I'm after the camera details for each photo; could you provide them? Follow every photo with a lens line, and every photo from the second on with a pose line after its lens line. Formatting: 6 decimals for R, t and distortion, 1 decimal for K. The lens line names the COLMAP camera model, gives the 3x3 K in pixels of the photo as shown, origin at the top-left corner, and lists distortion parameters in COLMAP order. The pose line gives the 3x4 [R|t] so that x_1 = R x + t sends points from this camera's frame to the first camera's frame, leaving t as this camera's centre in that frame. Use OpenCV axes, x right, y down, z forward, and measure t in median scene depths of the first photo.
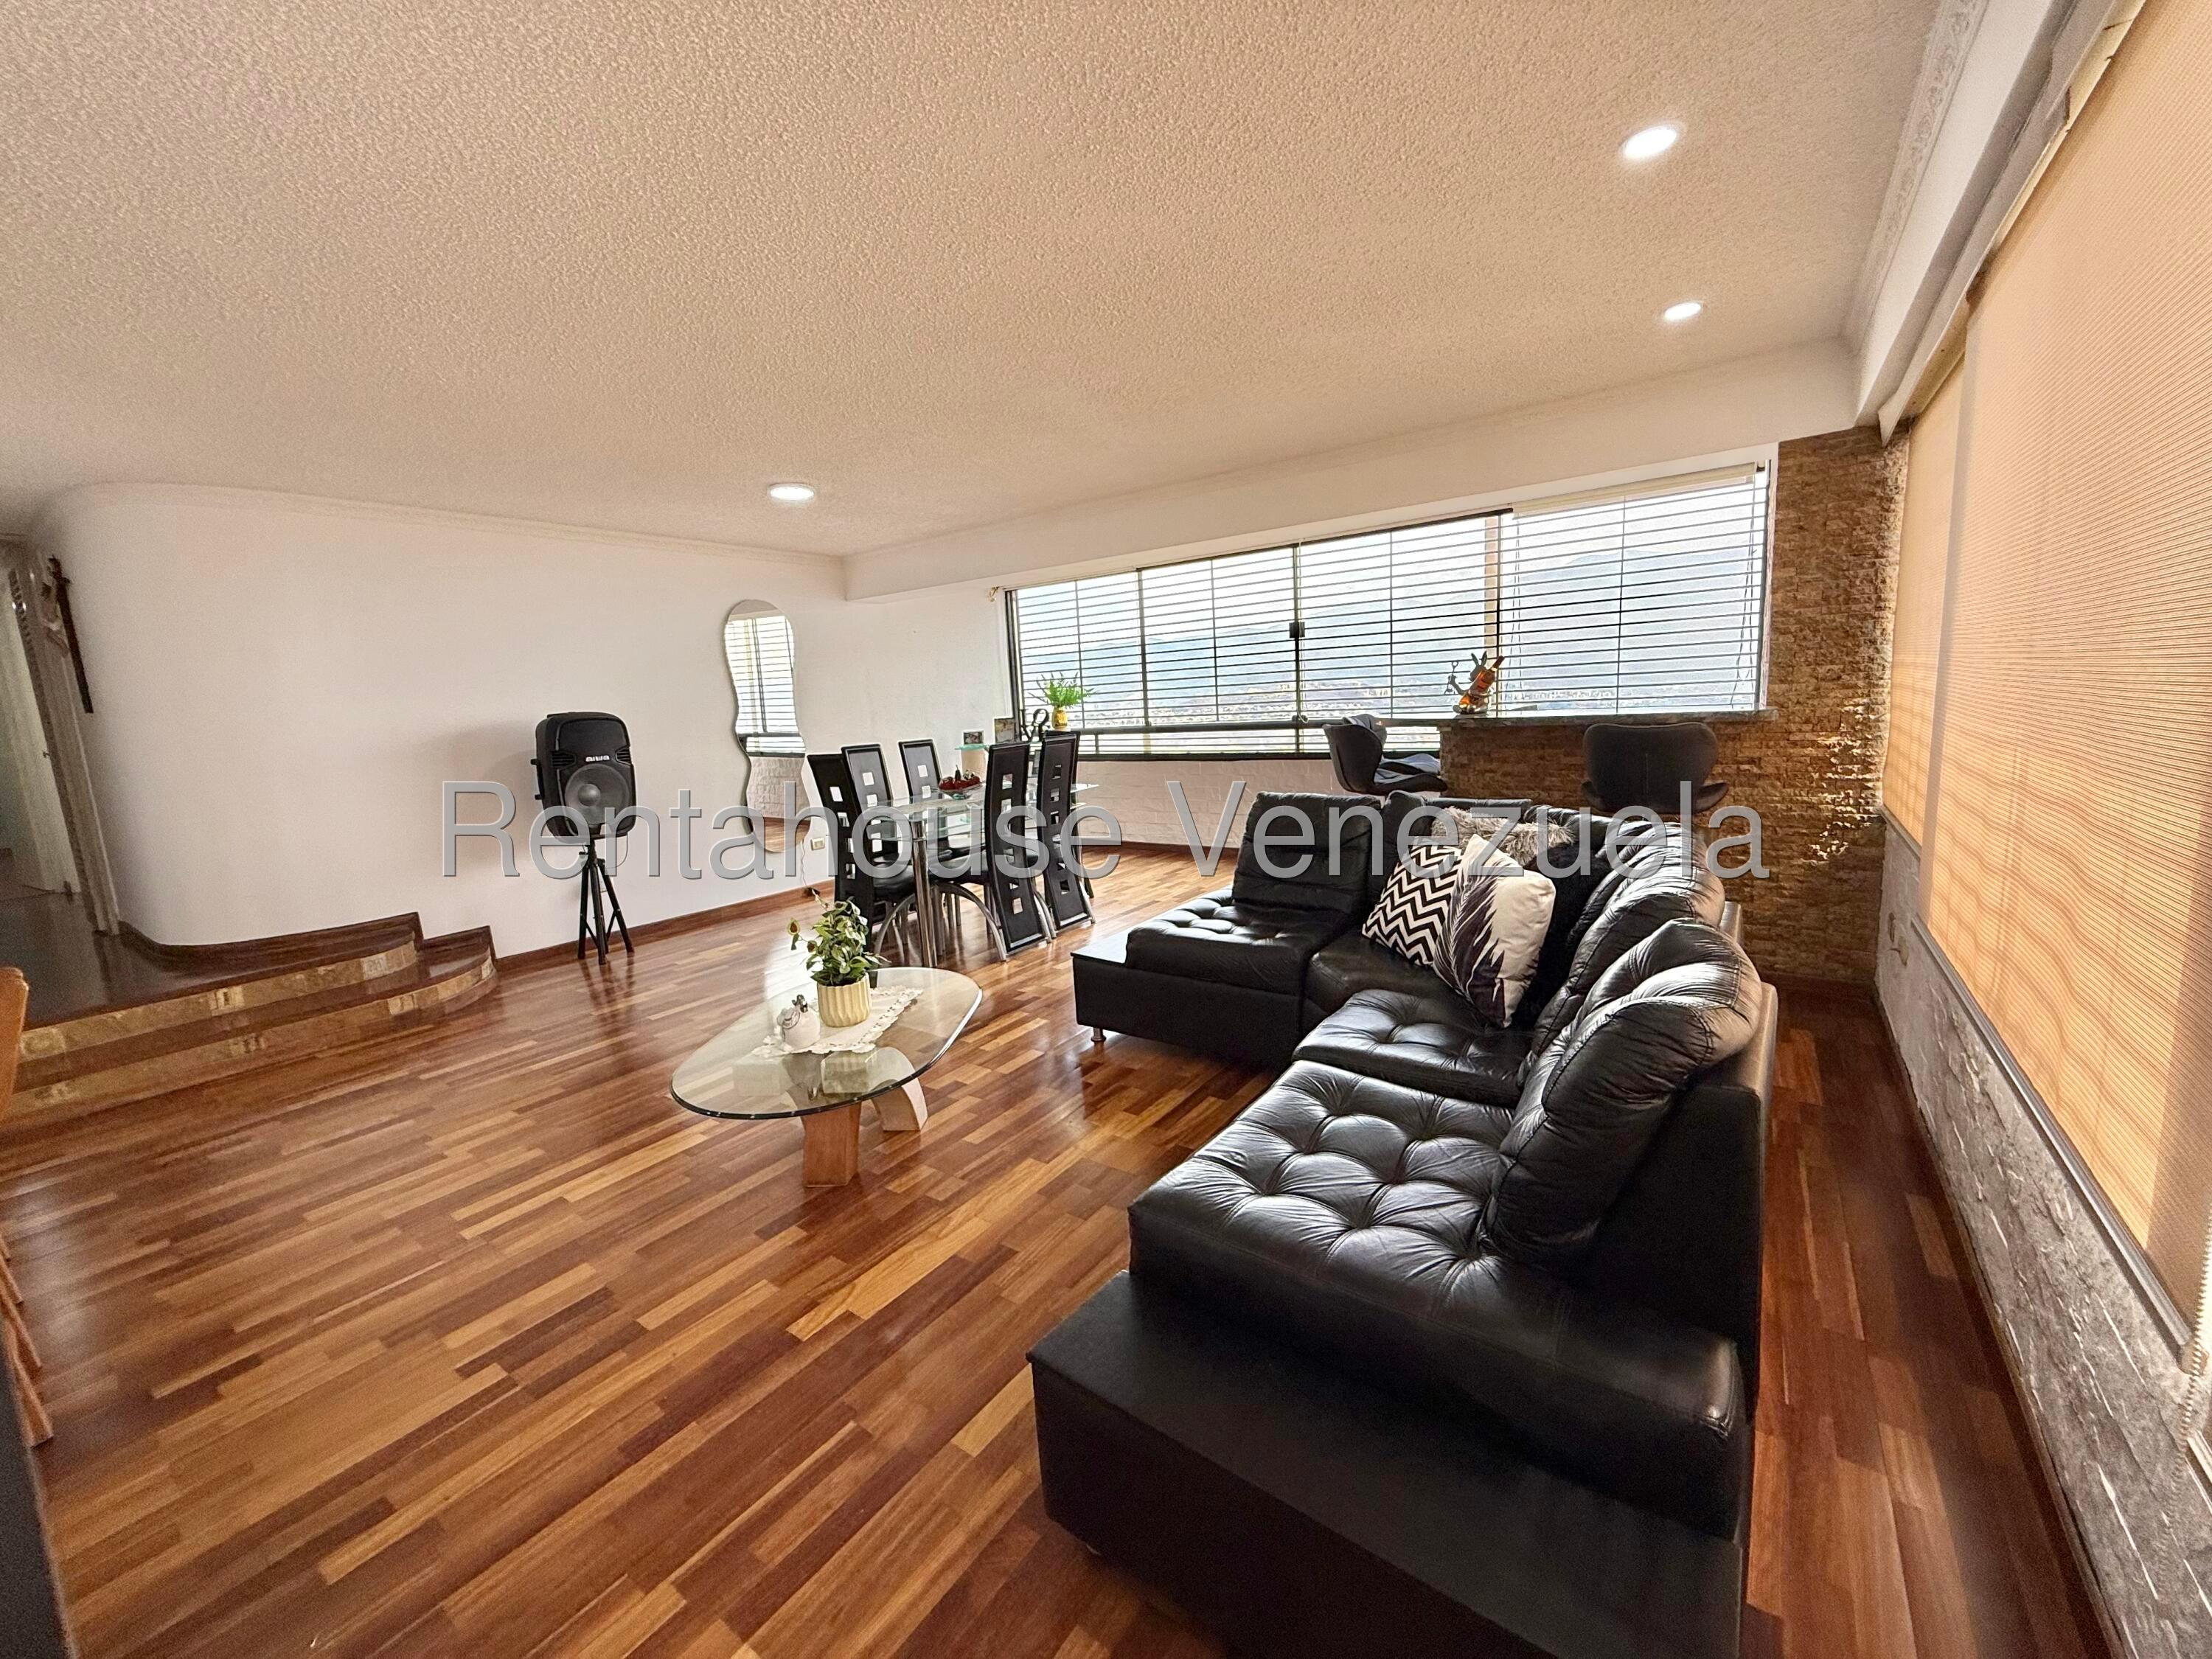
lens RADIAL K [[882.8, 0, 1103.3], [0, 882.8, 818.8], [0, 0, 1]] dist [0.000902, -0.000018]
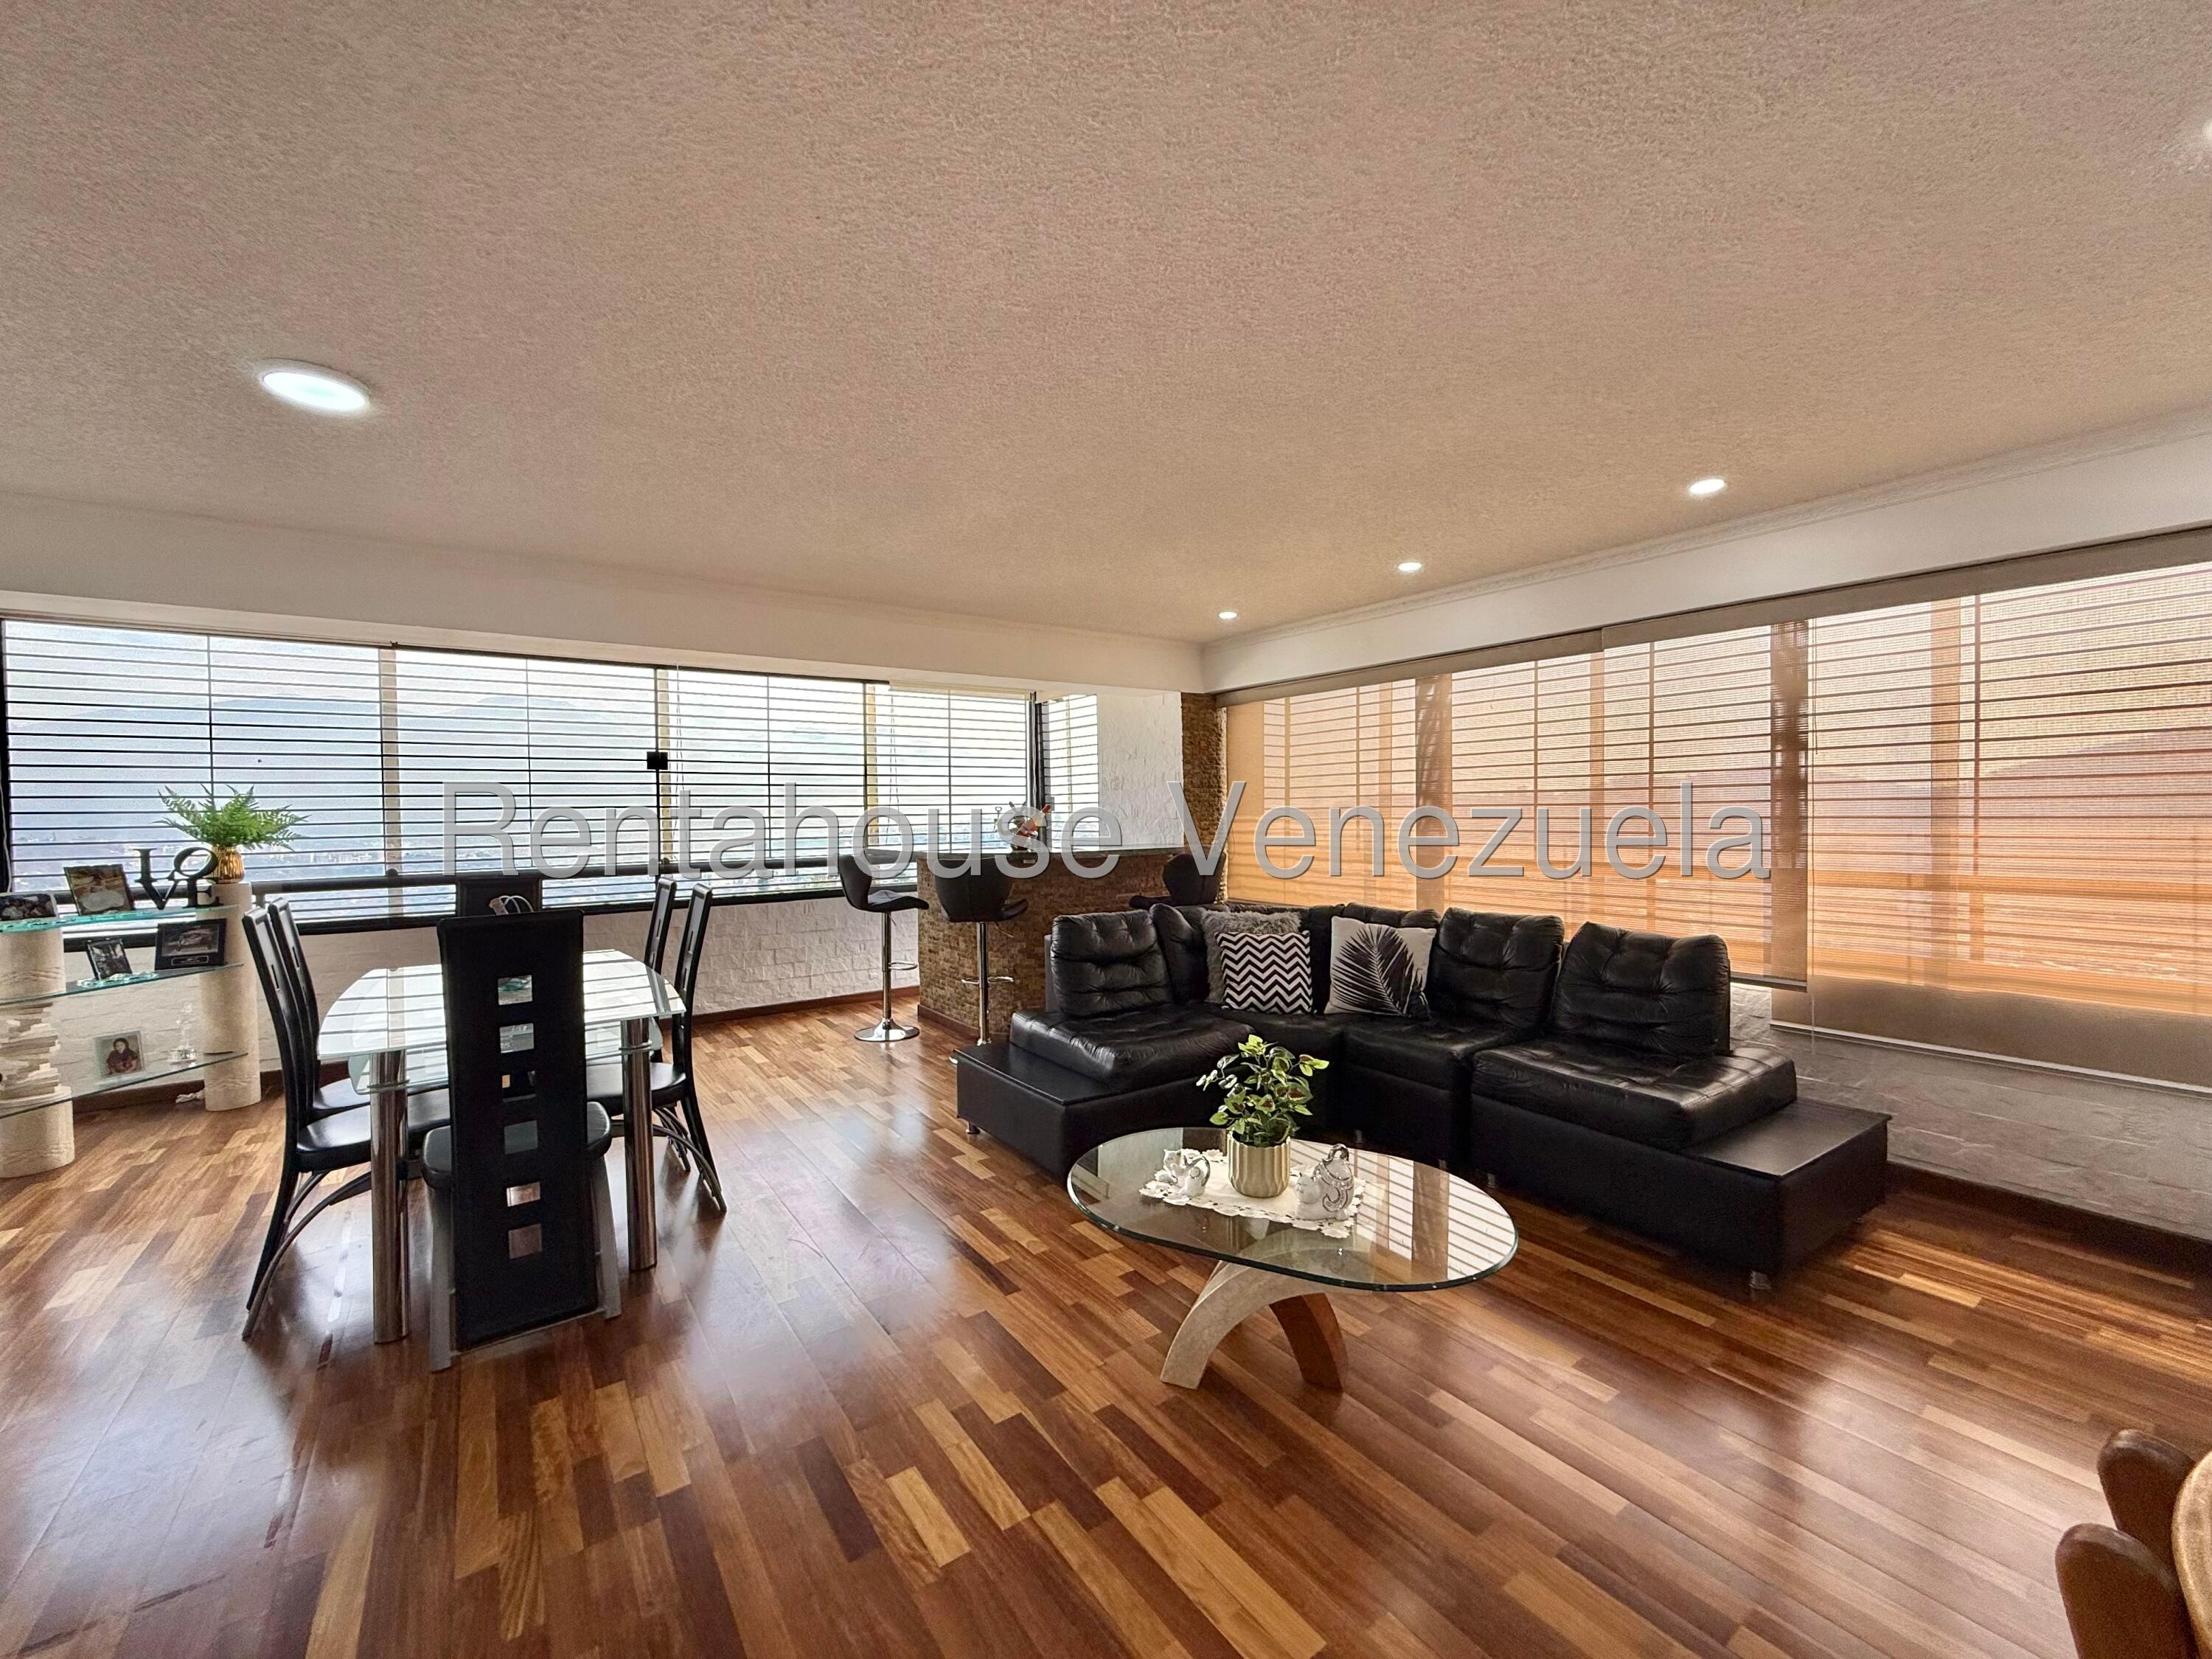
lens RADIAL K [[882.8, 0, 1103.3], [0, 882.8, 818.8], [0, 0, 1]] dist [0.000902, -0.000018]
pose [[0.334293, 0.047783, 0.941257, -0.447699], [0.125792, 0.987516, -0.094807, -0.020415], [-0.934037, 0.150096, 0.324109, 0.318806]]
